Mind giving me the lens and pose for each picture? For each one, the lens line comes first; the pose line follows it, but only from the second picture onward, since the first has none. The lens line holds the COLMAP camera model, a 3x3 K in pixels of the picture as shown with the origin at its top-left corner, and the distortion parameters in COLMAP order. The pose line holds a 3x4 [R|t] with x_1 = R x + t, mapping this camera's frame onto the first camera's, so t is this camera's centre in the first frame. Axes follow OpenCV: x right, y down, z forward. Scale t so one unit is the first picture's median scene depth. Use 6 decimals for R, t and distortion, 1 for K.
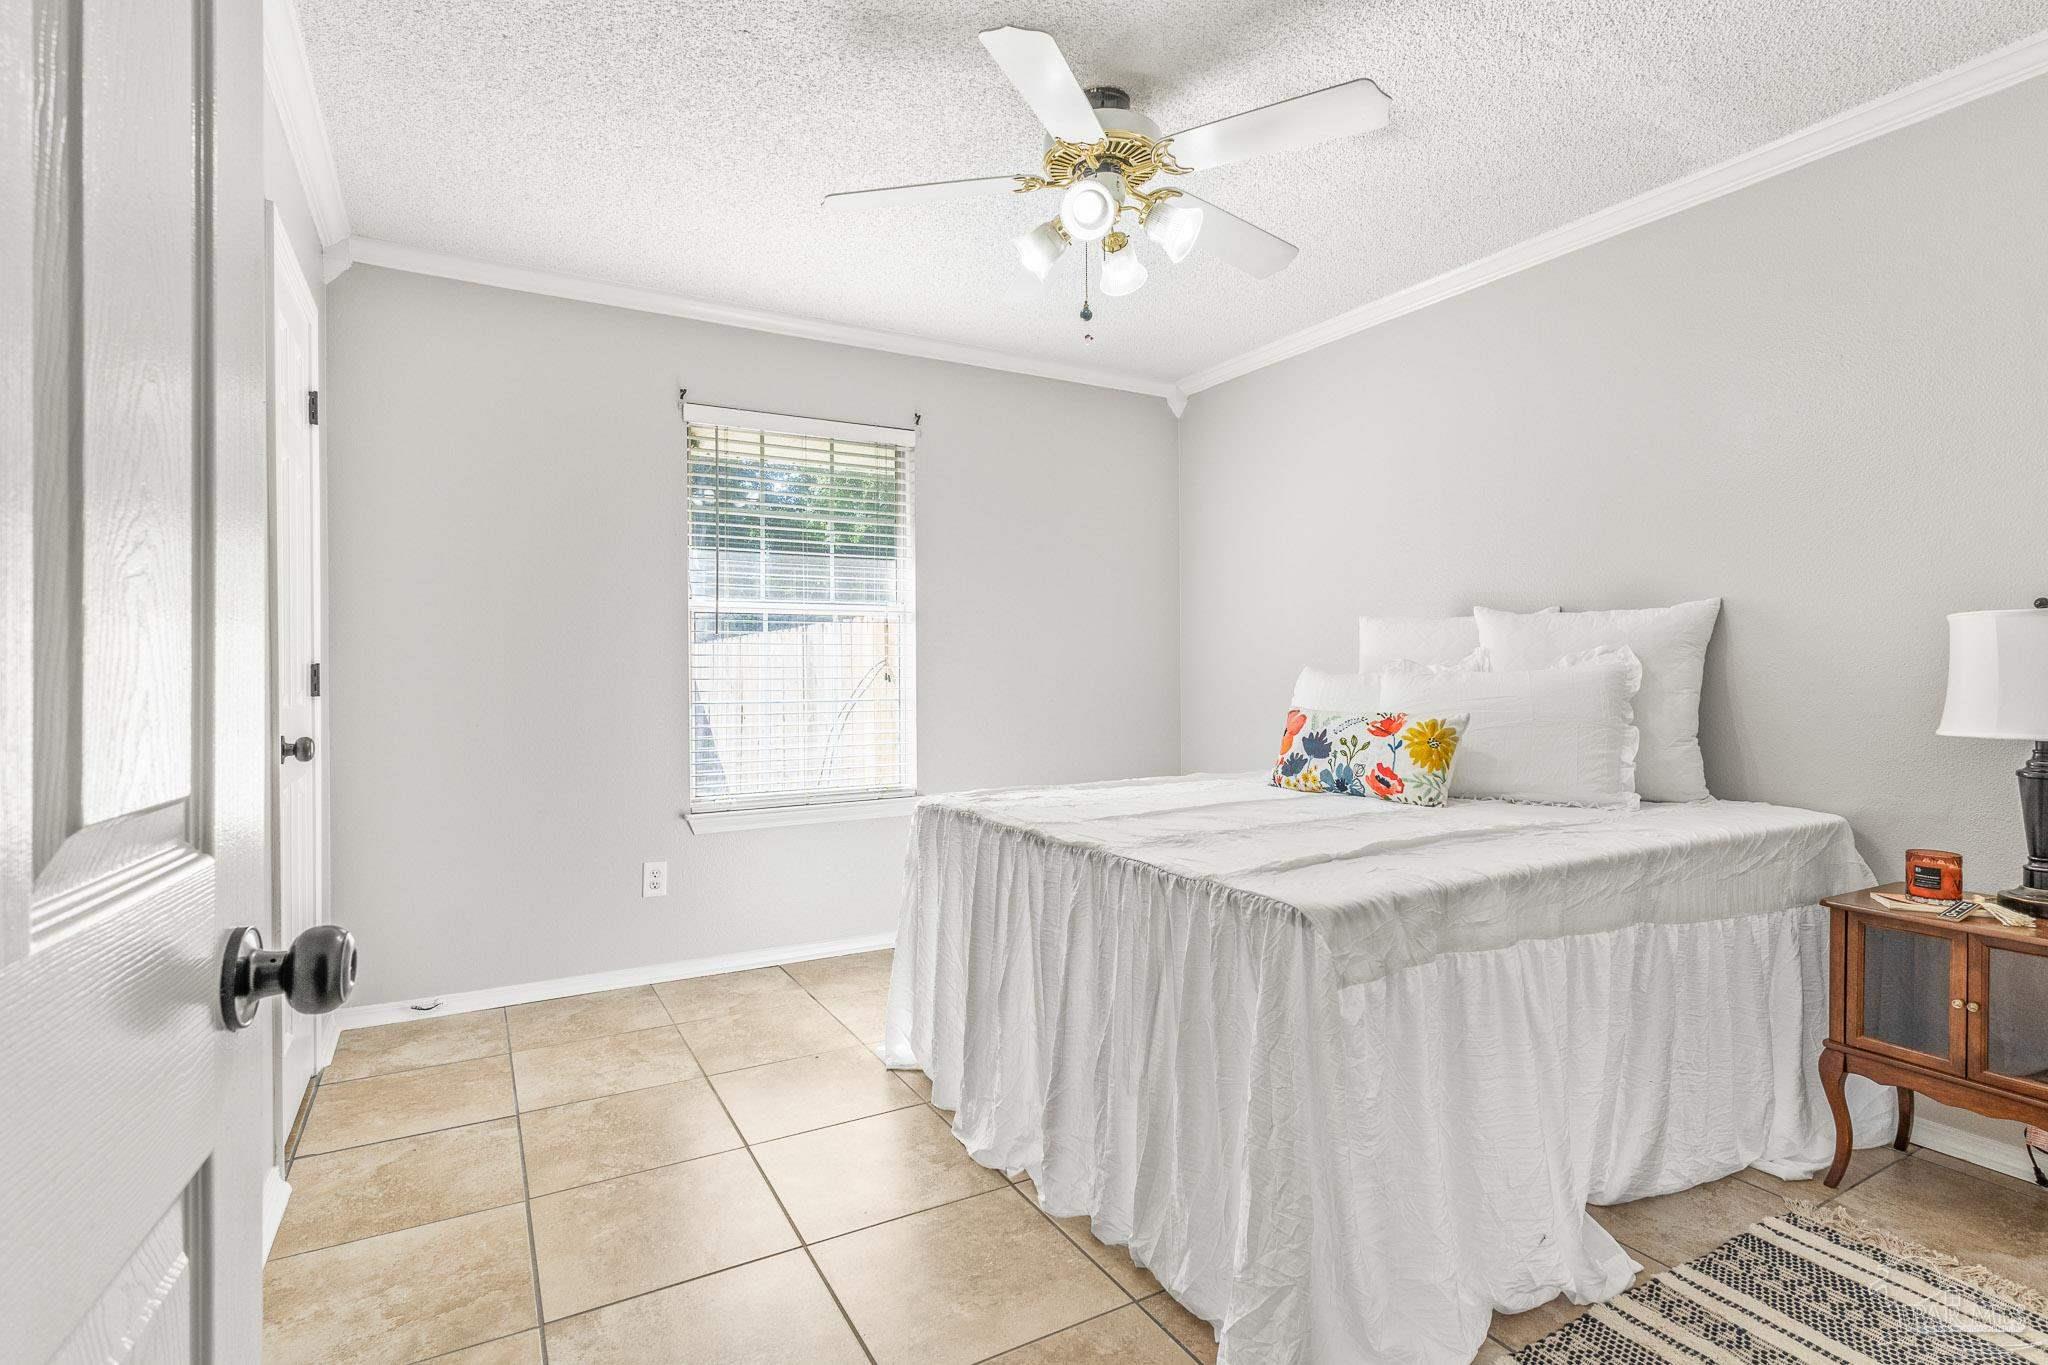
lens RADIAL K [[978.8, 0, 1026.2], [0, 978.8, 670.8], [0, 0, 1]] dist [-0.009621, 0.004629]
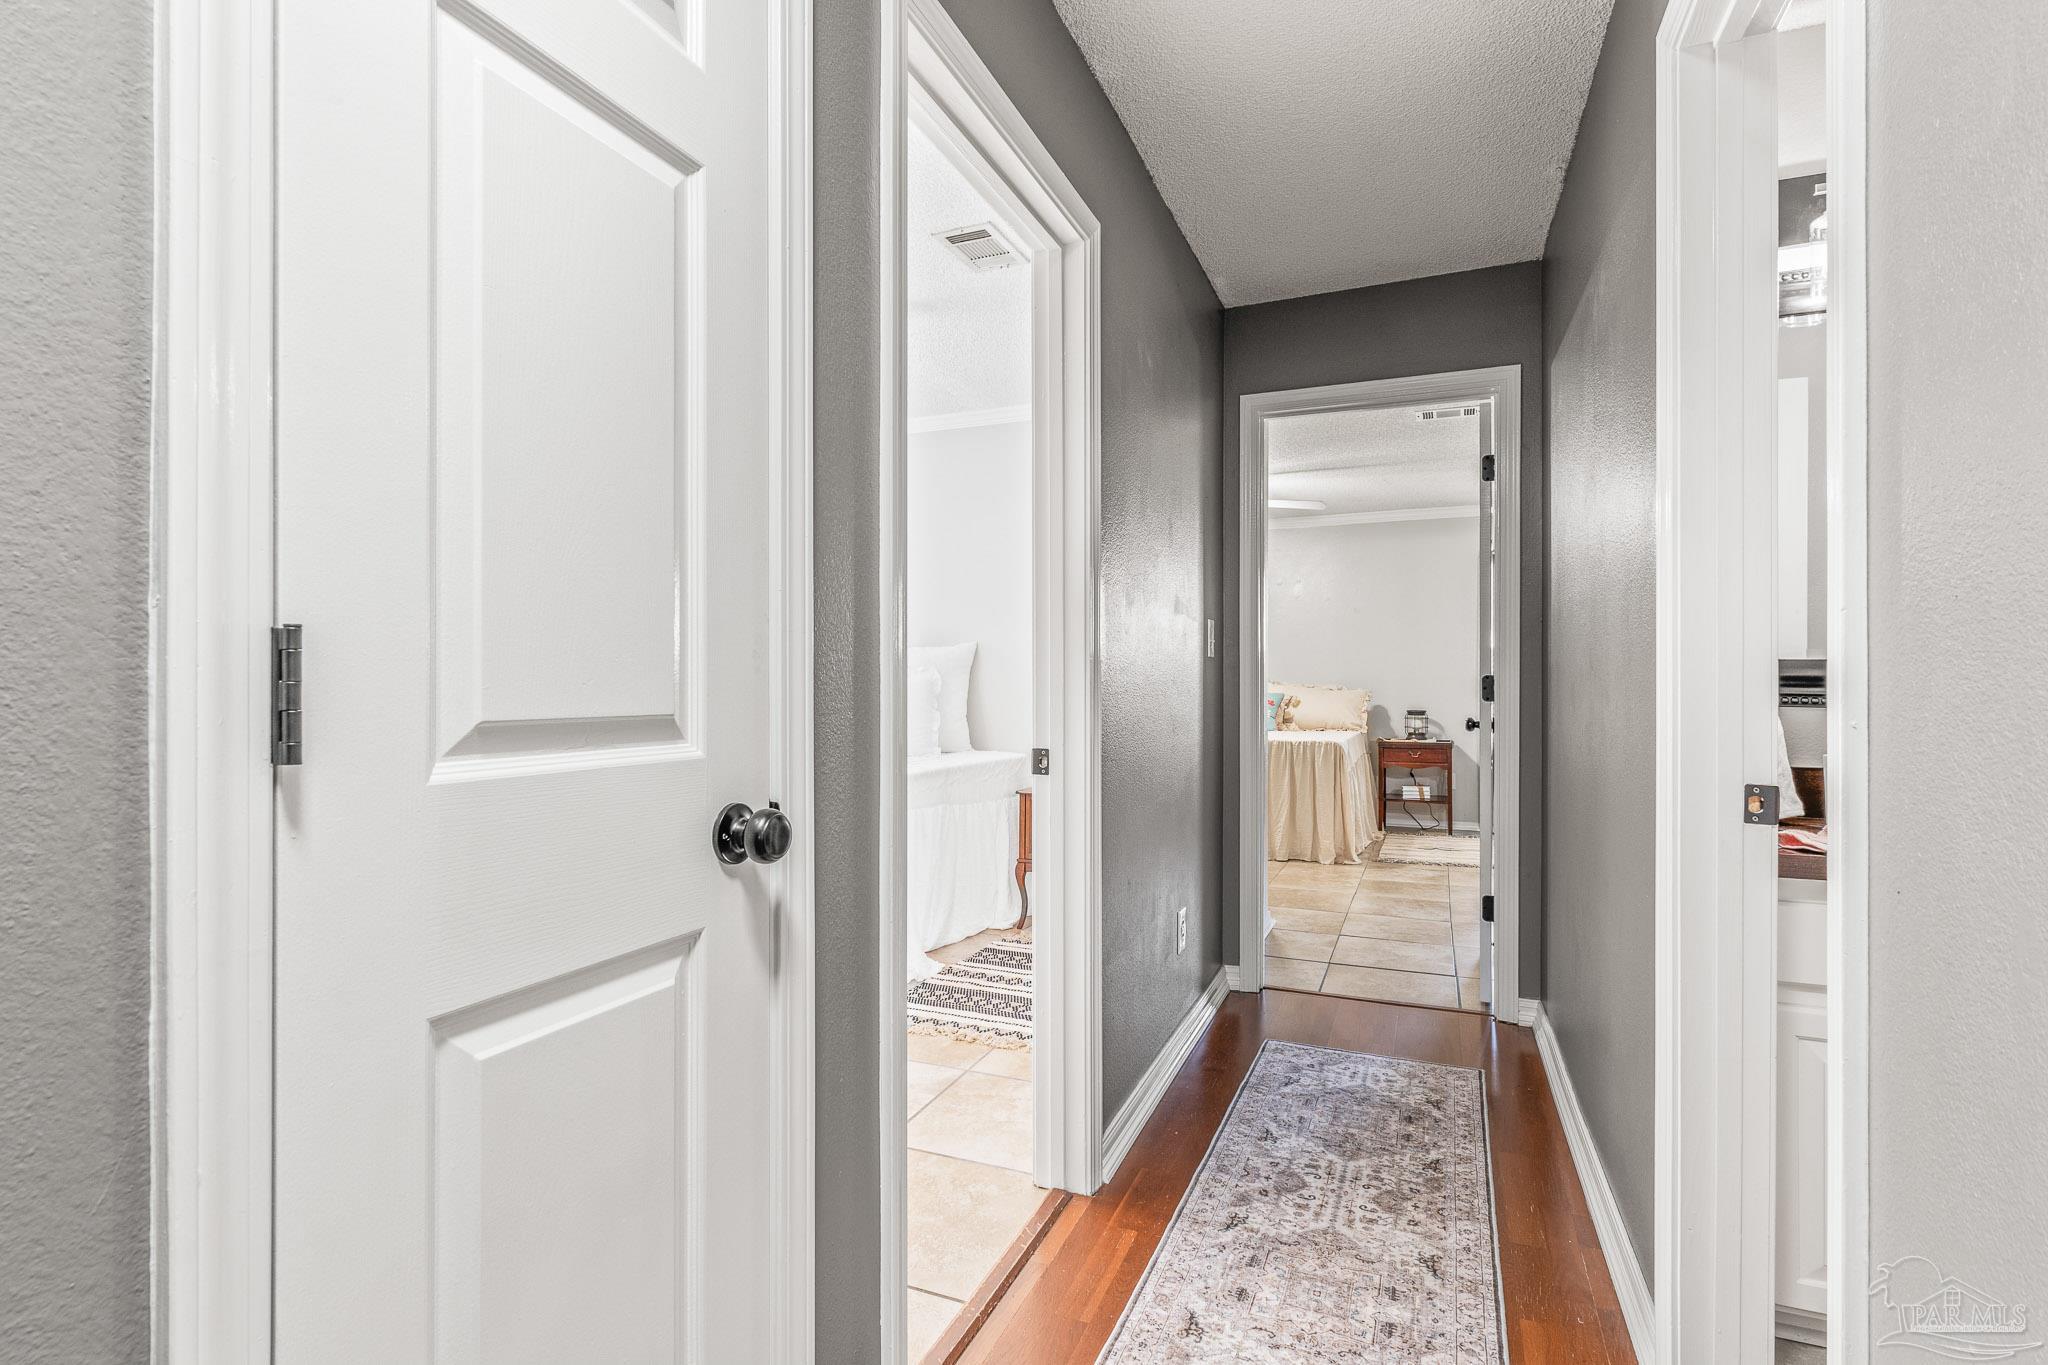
lens RADIAL K [[978.8, 0, 1003.7], [0, 978.8, 686.3], [0, 0, 1]] dist [-0.009621, 0.004629]
pose [[0.798305, 0.006961, 0.602214, -0.456904], [-0.002748, 0.999965, -0.007917, 0.029182], [-0.602248, 0.004665, 0.798296, -0.642840]]
